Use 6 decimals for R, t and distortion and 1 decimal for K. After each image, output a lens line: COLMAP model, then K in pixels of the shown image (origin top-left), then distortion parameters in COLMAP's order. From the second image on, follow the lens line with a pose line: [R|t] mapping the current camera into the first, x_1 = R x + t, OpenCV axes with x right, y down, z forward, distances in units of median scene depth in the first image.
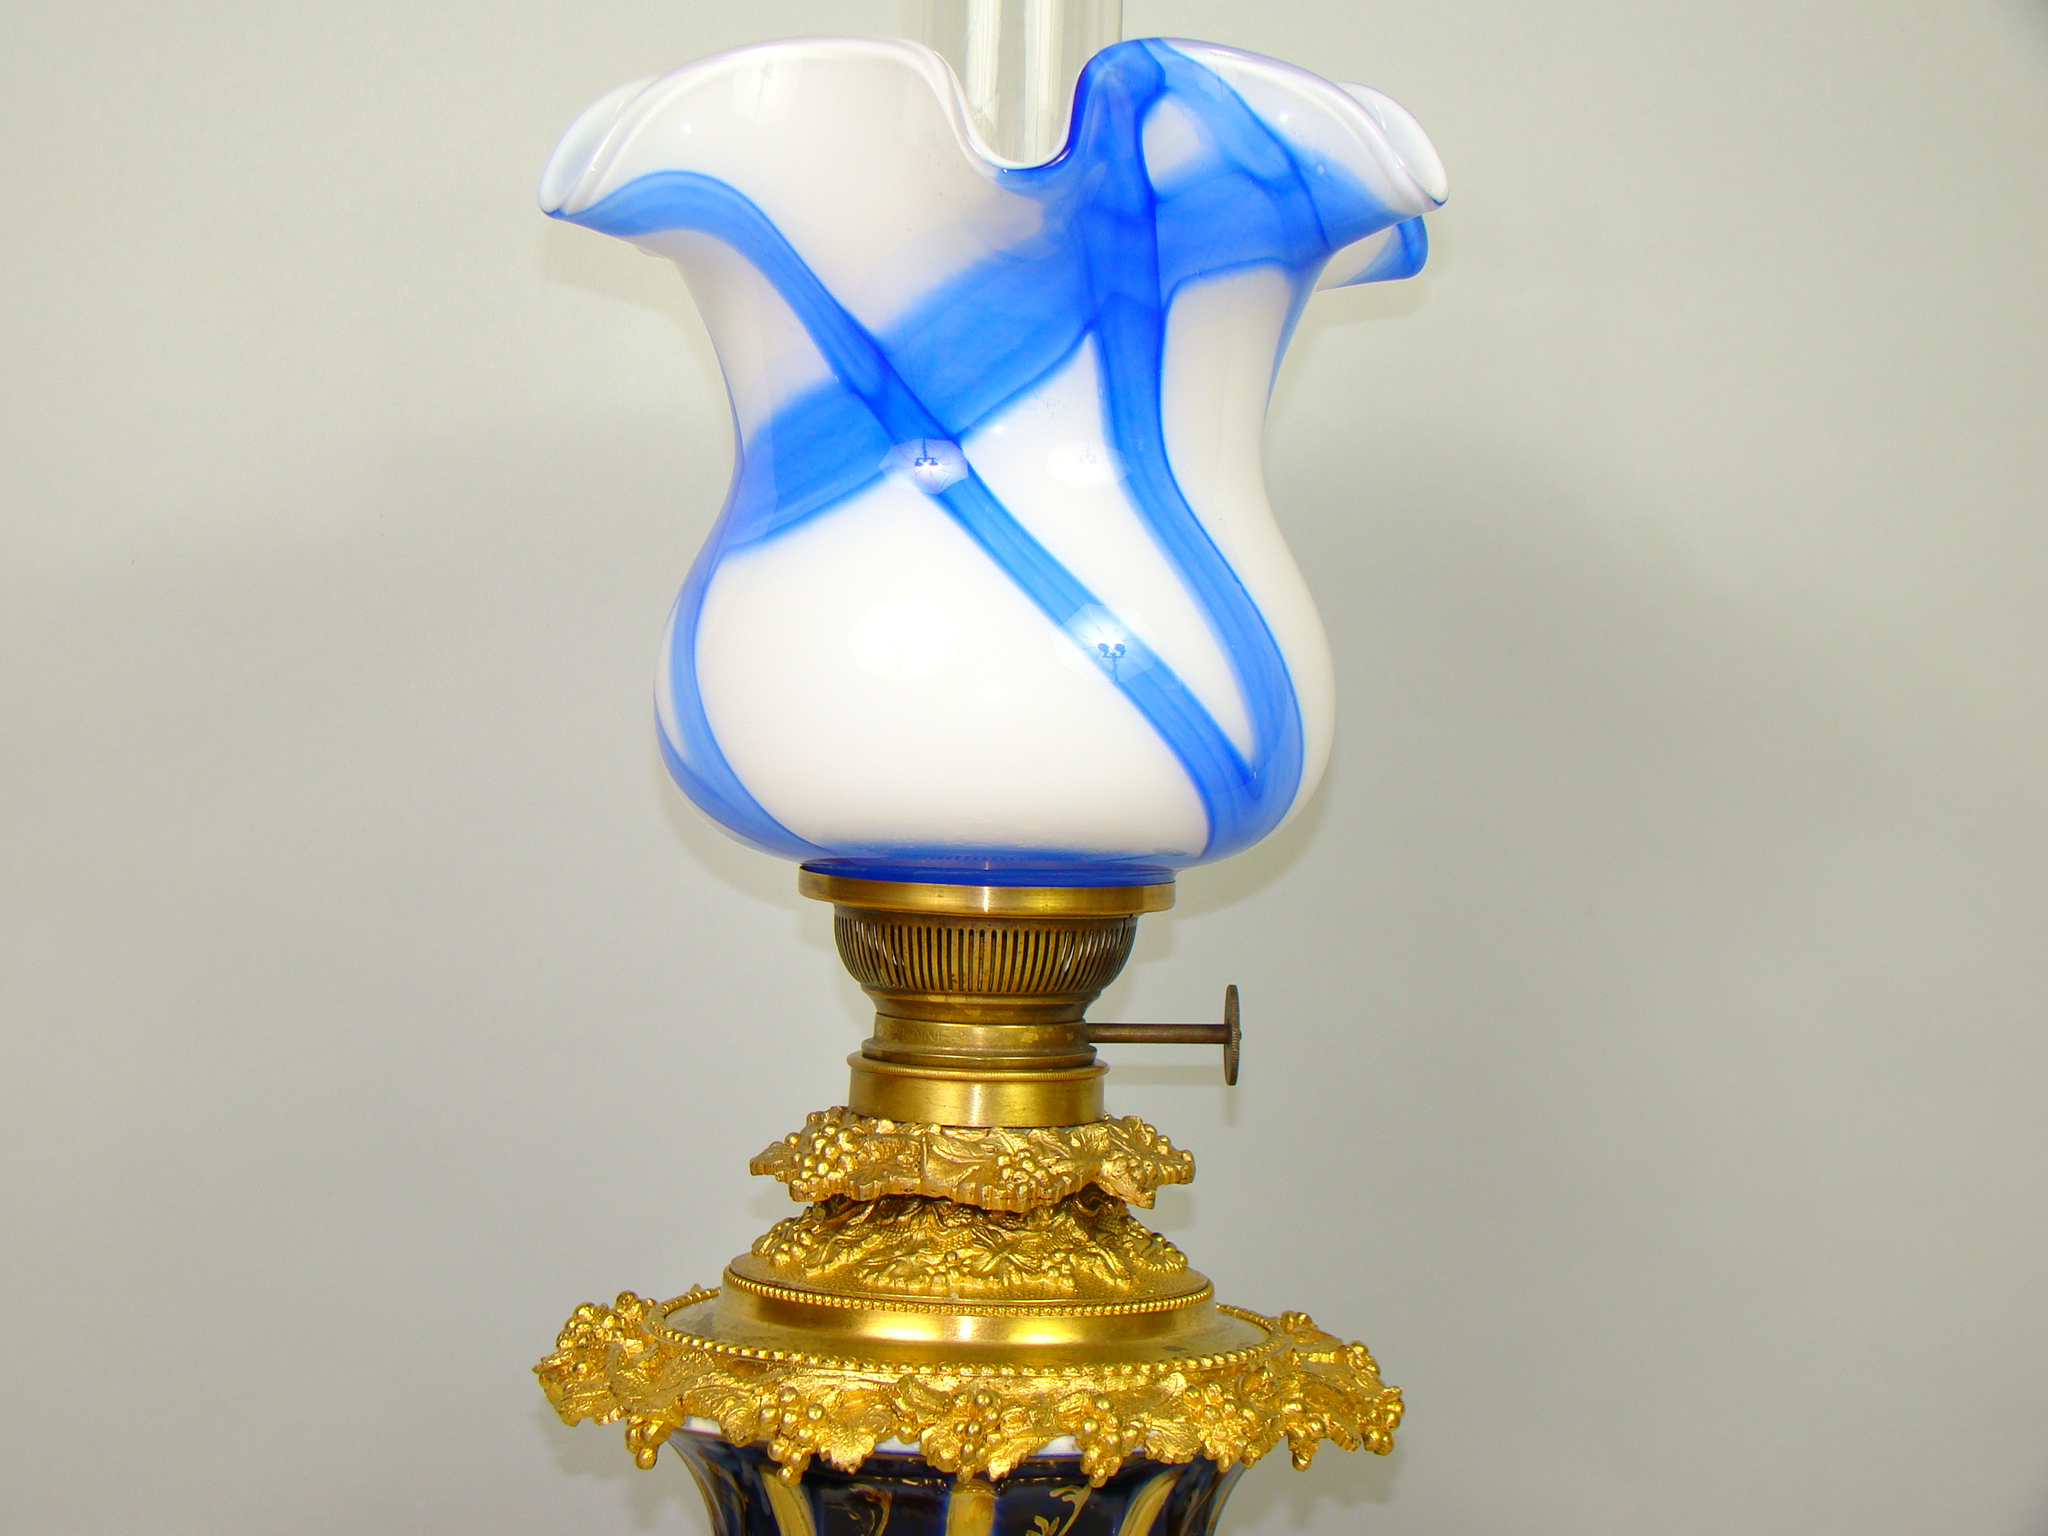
lens RADIAL K [[3761.8, 0, 1024.0], [0, 3761.8, 768.0], [0, 0, 1]] dist [0.091975, 0.054468]
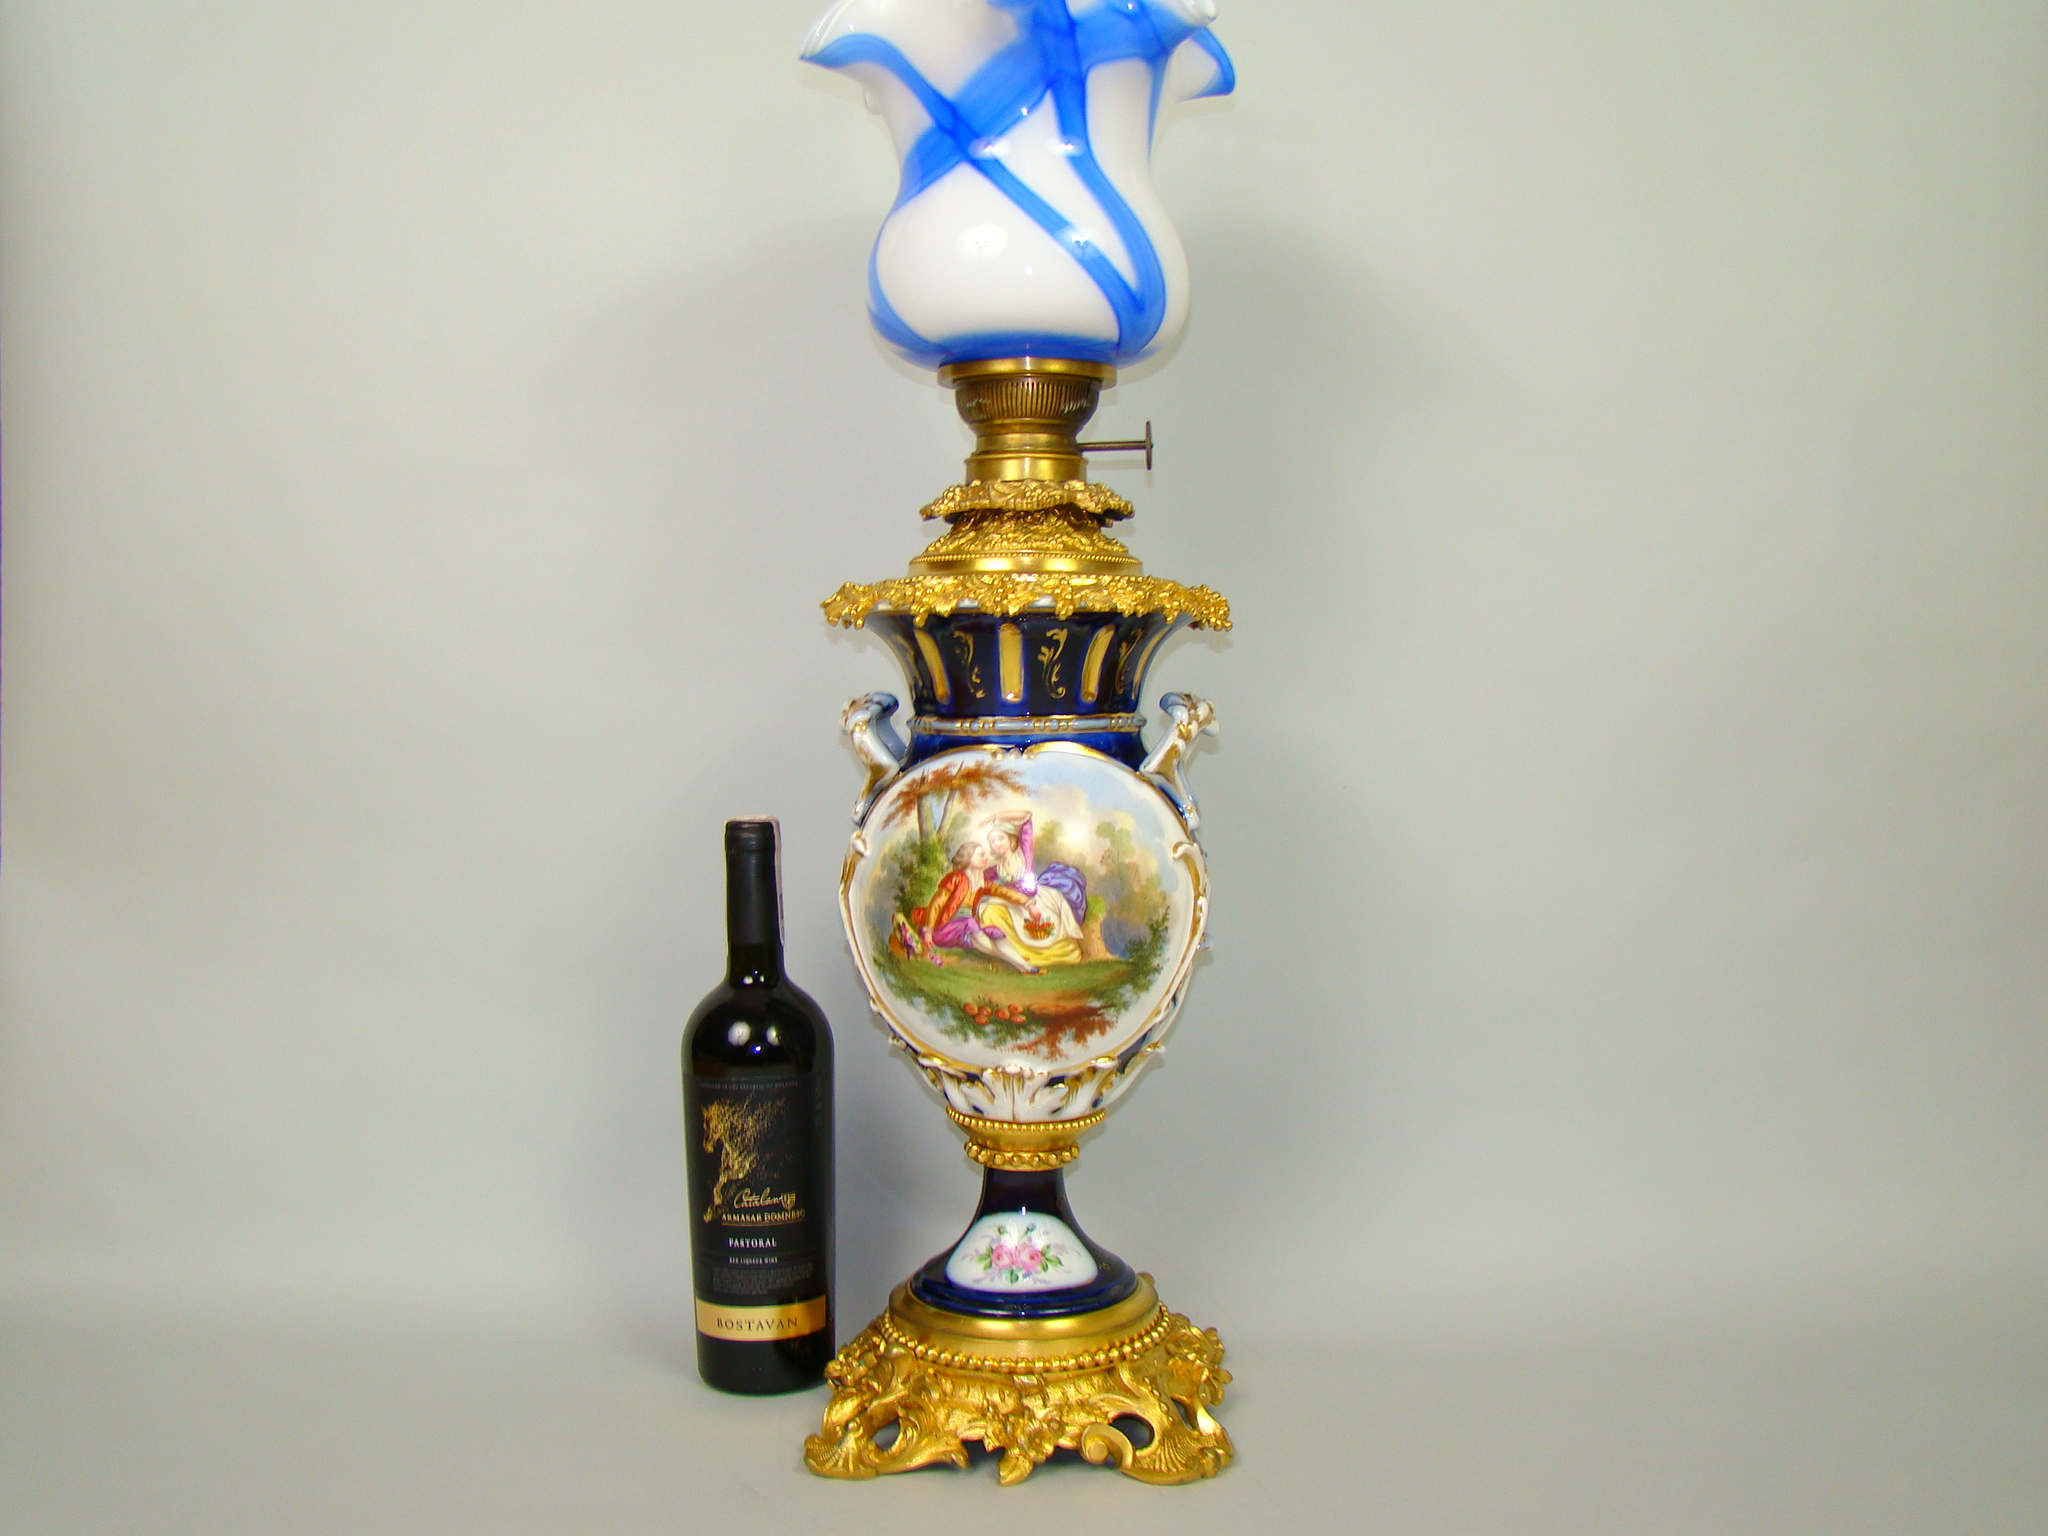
lens RADIAL K [[1900.7, 0, 1024.0], [0, 1900.7, 768.0], [0, 0, 1]] dist [-0.152327, -0.024431]
pose [[0.989527, -0.026161, -0.141958, 0.138689], [0.032720, 0.998493, 0.044065, 0.213218], [0.140592, -0.048248, 0.988891, -0.052814]]
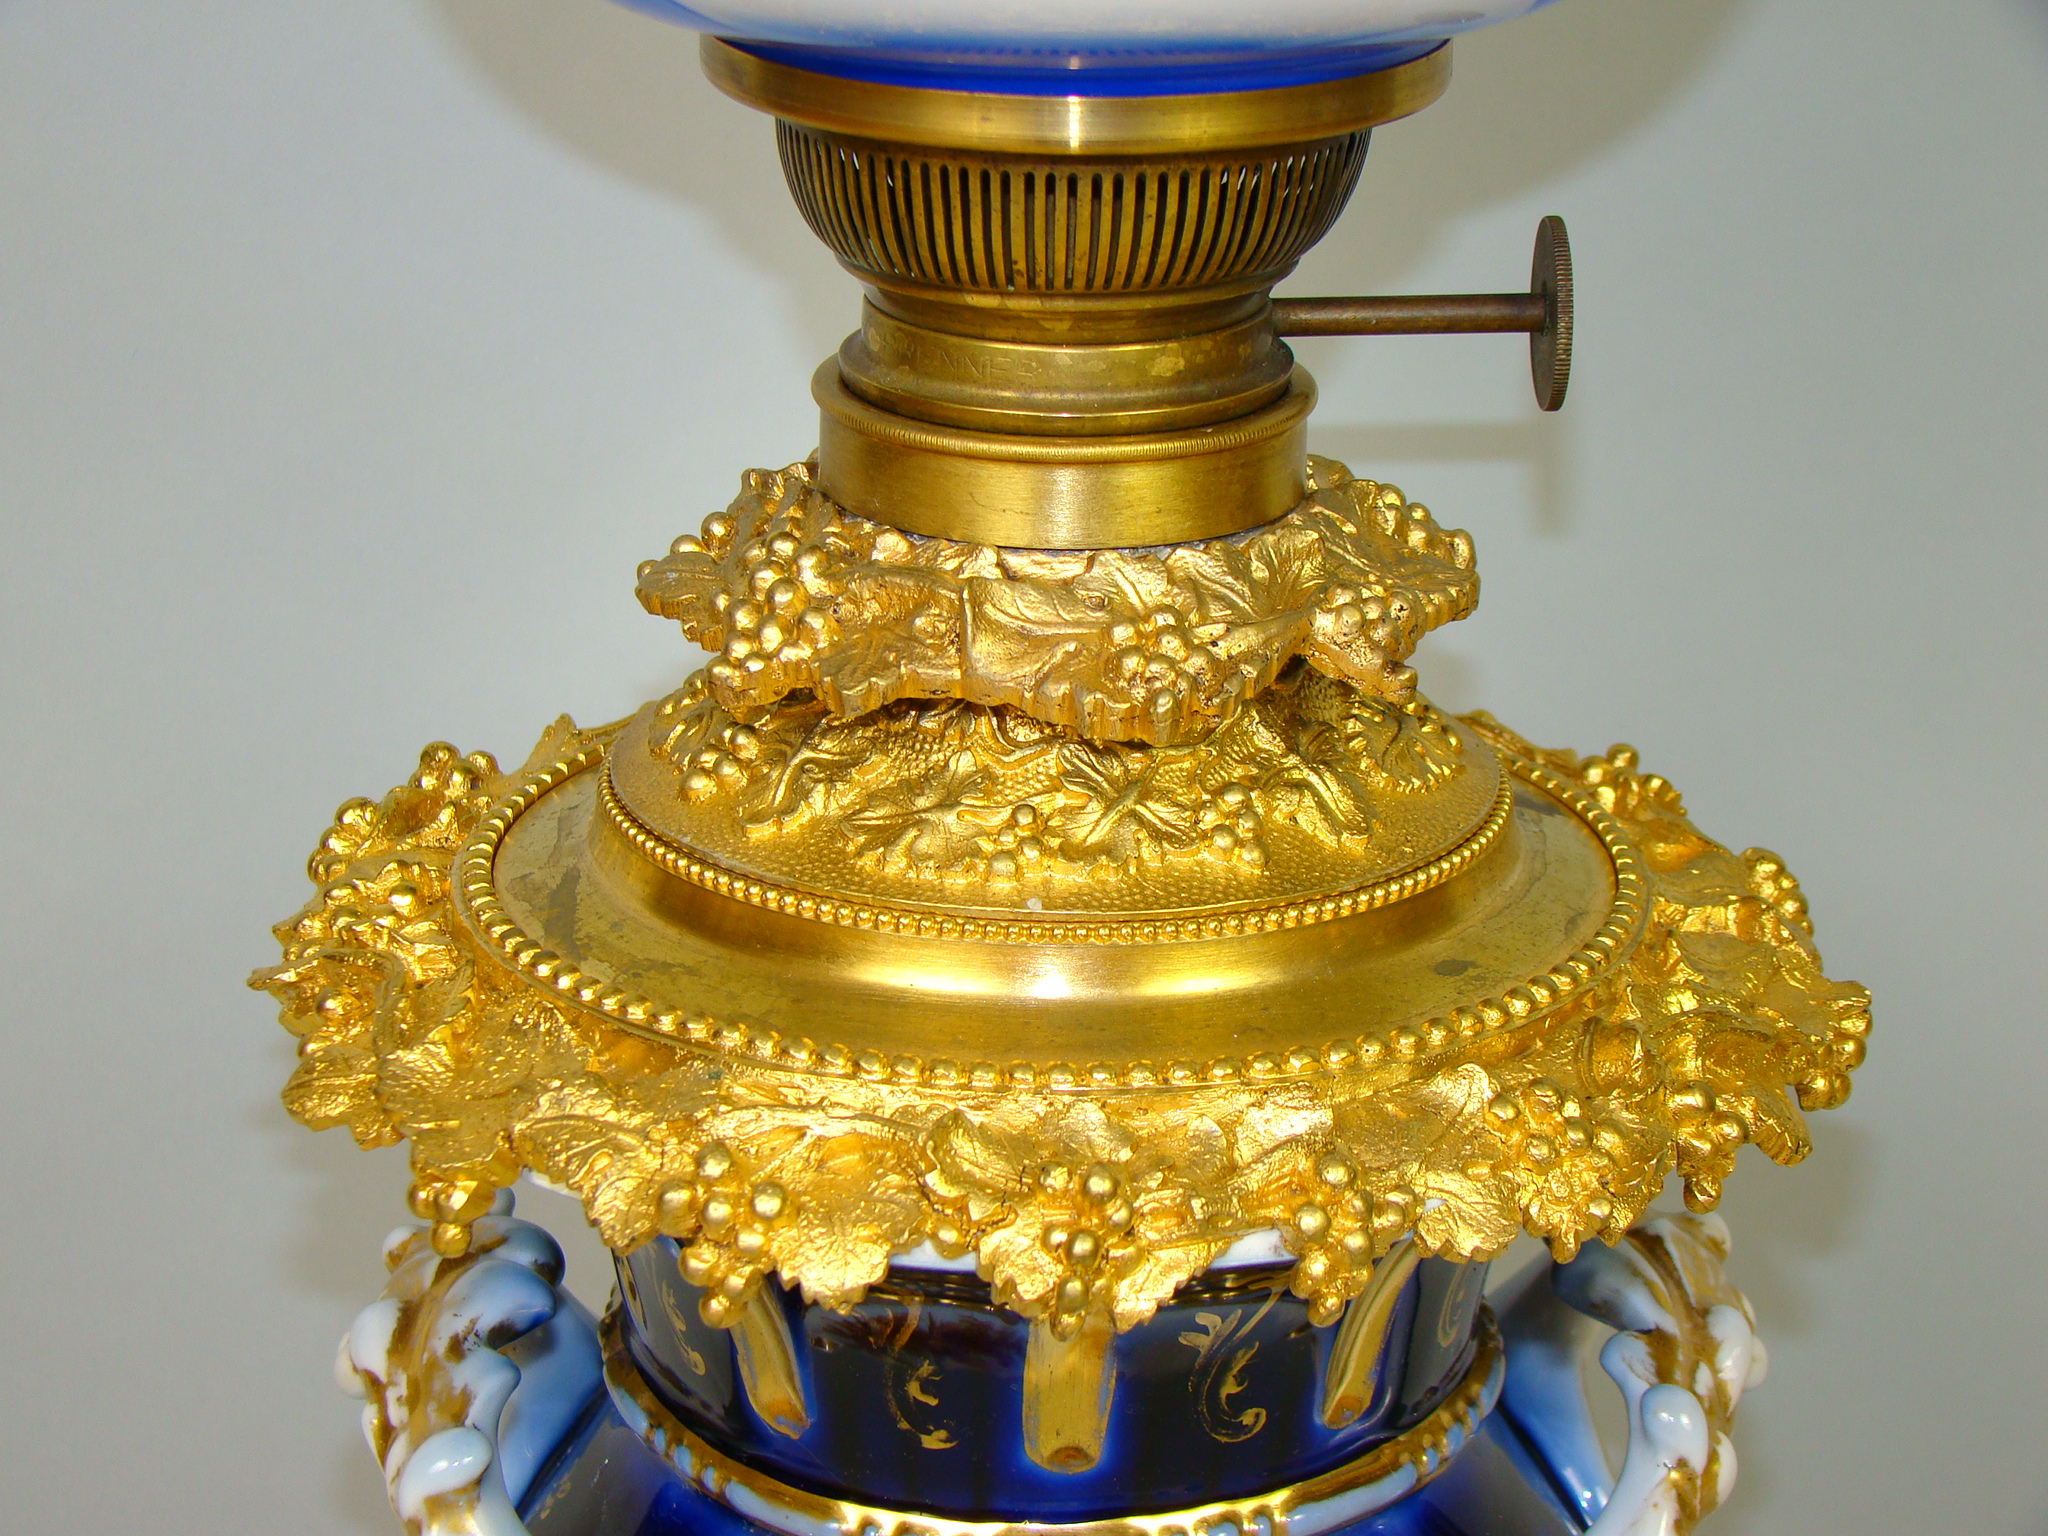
lens RADIAL K [[4102.9, 0, 1024.0], [0, 4102.9, 768.0], [0, 0, 1]] dist [0.067243, 0.227206]
pose [[0.999766, -0.018031, -0.011968, -0.012581], [0.020957, 0.944598, 0.327560, -0.060960], [0.005399, -0.327734, 0.944755, 0.470134]]
